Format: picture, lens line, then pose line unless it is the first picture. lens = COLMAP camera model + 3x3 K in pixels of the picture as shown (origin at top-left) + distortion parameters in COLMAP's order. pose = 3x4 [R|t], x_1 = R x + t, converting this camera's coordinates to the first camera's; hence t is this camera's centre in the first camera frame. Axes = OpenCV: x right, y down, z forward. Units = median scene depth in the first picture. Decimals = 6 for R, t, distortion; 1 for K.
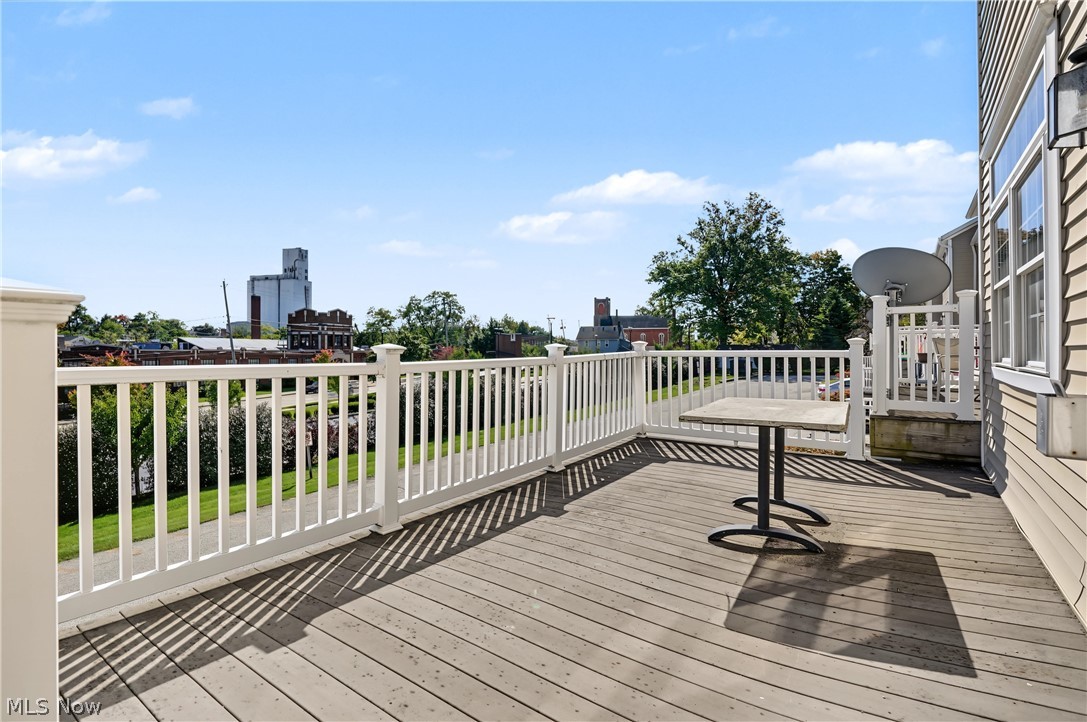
lens RADIAL K [[505.9, 0, 543.5], [0, 505.9, 361.0], [0, 0, 1]] dist [-0.002565, -0.000369]
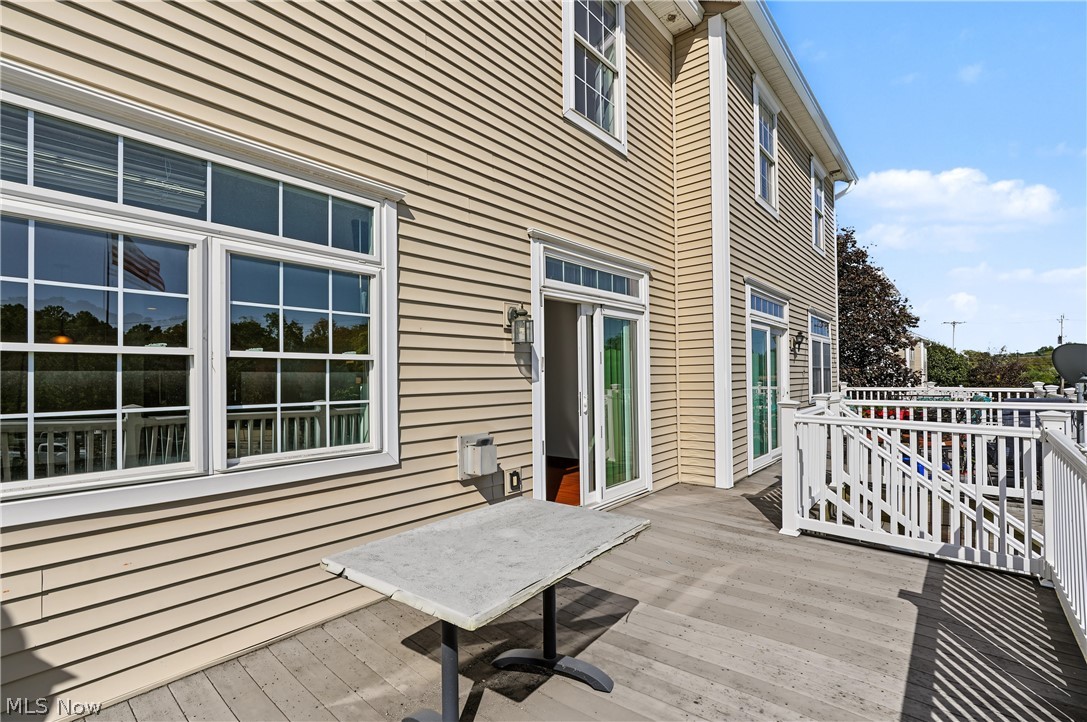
lens RADIAL K [[505.9, 0, 543.5], [0, 505.9, 361.0], [0, 0, 1]] dist [-0.002565, -0.000369]
pose [[-0.998354, 0.014306, 0.055533, 0.485774], [0.013945, 0.999879, -0.006889, -0.190500], [-0.055625, -0.006104, -0.998433, 2.271284]]
